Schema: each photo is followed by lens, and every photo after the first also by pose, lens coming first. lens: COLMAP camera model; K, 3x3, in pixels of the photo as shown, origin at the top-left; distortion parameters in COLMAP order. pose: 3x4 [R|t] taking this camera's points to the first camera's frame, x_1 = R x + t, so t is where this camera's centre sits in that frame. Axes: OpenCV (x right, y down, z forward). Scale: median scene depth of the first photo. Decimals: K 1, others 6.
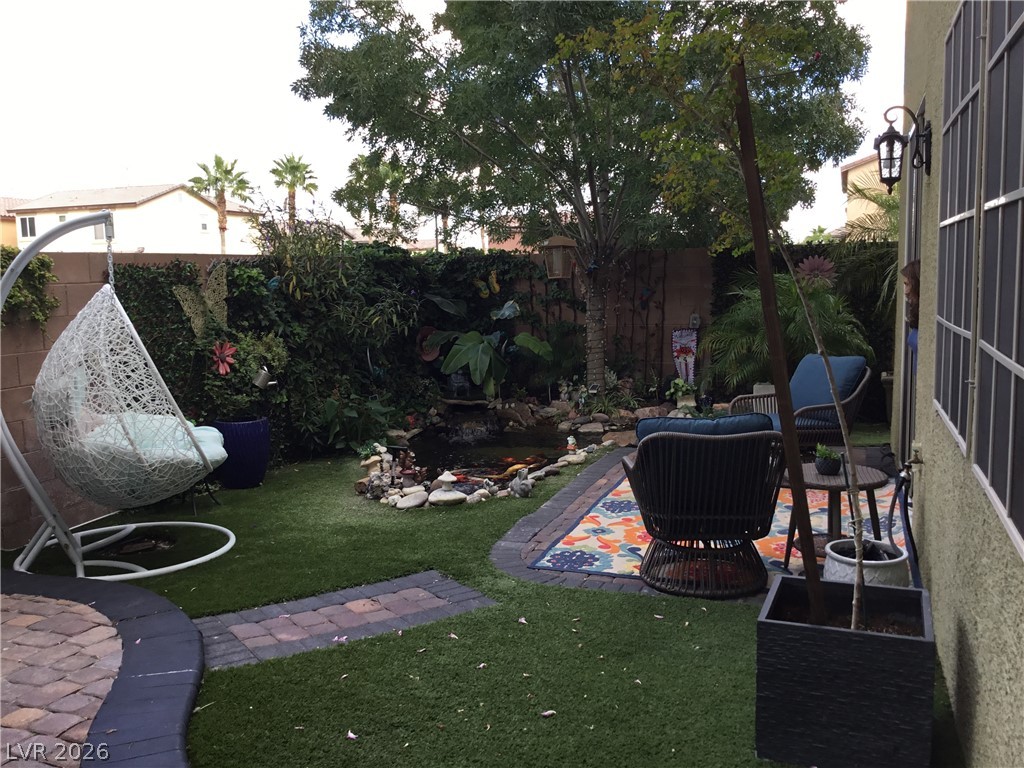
lens RADIAL K [[924.0, 0, 506.9], [0, 924.0, 386.8], [0, 0, 1]] dist [0.099789, -0.154698]
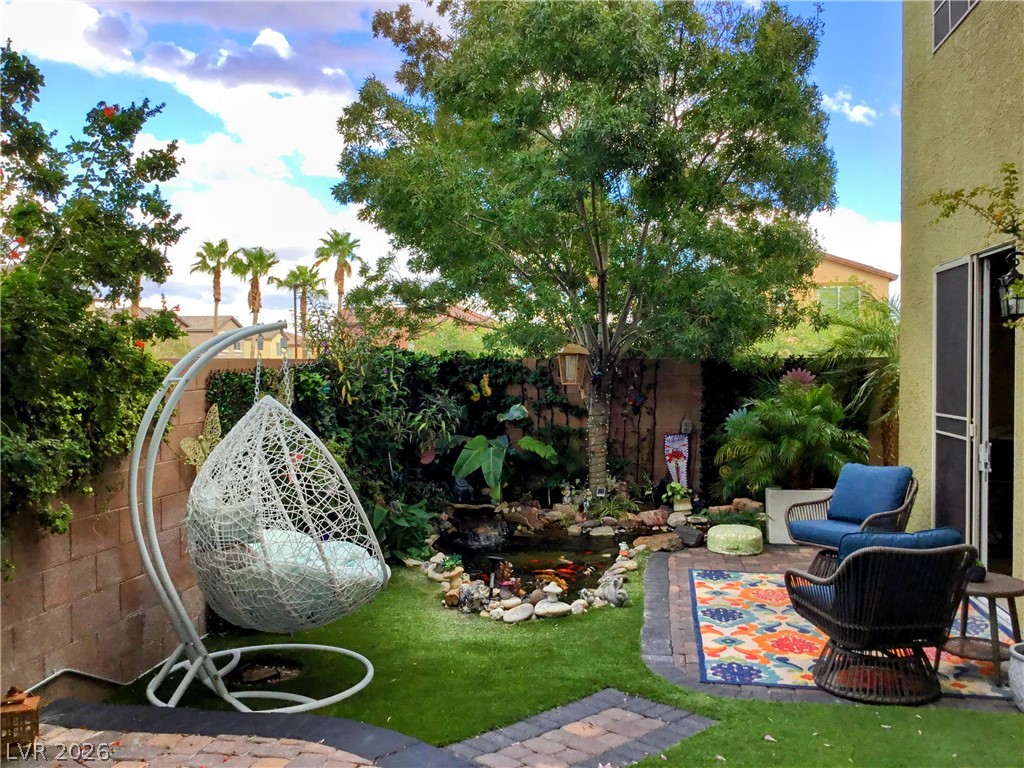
lens RADIAL K [[924.0, 0, 506.9], [0, 924.0, 386.8], [0, 0, 1]] dist [0.099789, -0.154698]
pose [[0.982637, 0.017001, 0.184758, -0.322153], [0.001508, 0.995028, -0.099580, -0.019865], [-0.185532, 0.098130, 0.977726, 0.014014]]
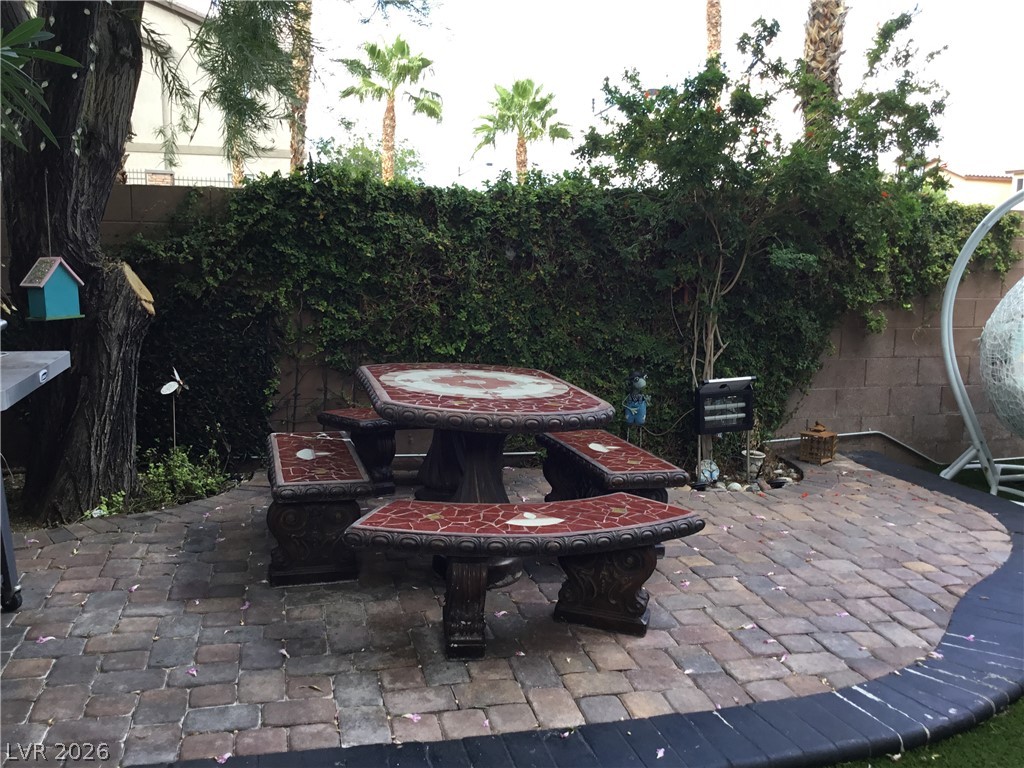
lens RADIAL K [[930.6, 0, 516.7], [0, 930.6, 380.6], [0, 0, 1]] dist [0.103565, -0.200978]
pose [[0.579483, 0.159615, -0.799202, 0.087383], [-0.132918, 0.986014, 0.100548, 0.022007], [0.804073, 0.047962, 0.592593, -0.126731]]
